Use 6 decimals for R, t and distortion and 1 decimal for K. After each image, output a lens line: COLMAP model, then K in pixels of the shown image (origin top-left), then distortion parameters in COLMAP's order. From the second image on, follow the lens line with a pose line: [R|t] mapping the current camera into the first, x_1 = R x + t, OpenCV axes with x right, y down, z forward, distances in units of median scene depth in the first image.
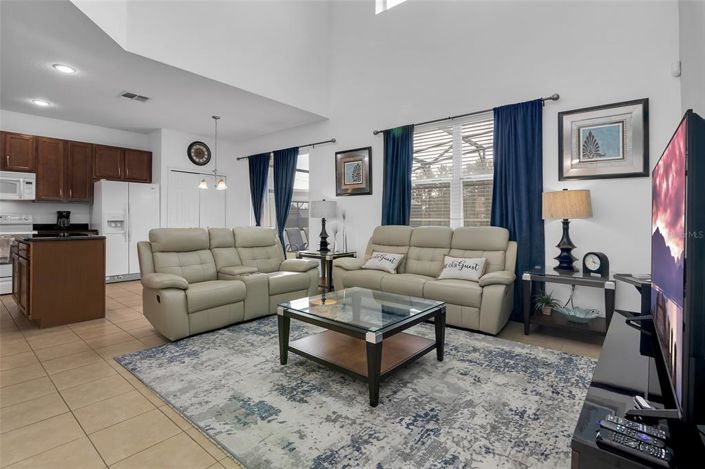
lens RADIAL K [[334.6, 0, 350.5], [0, 334.6, 217.8], [0, 0, 1]] dist [0.002591, 0.000714]
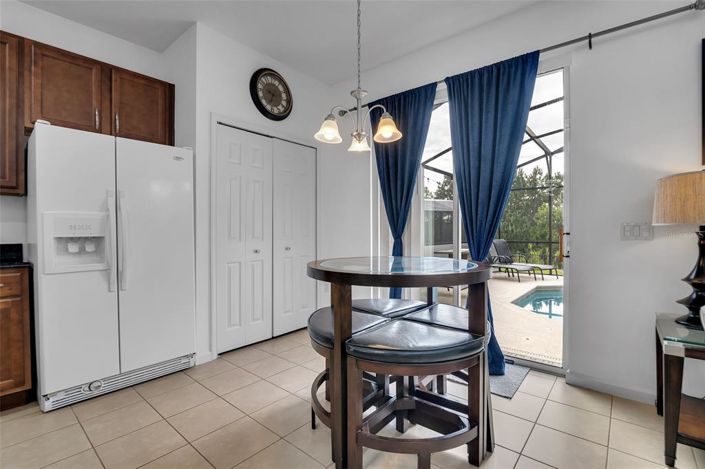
lens RADIAL K [[324.0, 0, 352.5], [0, 324.0, 234.5], [0, 0, 1]] dist [-0.001310, -0.000202]
pose [[0.999905, -0.005136, -0.012786, -0.458627], [0.005151, 0.999986, 0.001144, 0.007866], [0.012780, -0.001210, 0.999918, 0.748692]]
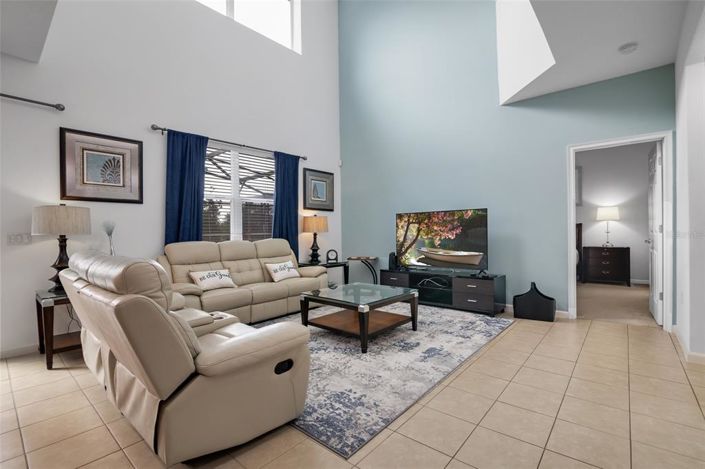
lens RADIAL K [[324.9, 0, 353.6], [0, 324.9, 237.8], [0, 0, 1]] dist [-0.039848, 0.000384]
pose [[0.013253, -0.011428, 0.999847, -0.686346], [0.022032, 0.999695, 0.011135, 0.011397], [-0.999669, 0.021881, 0.013501, 0.525571]]
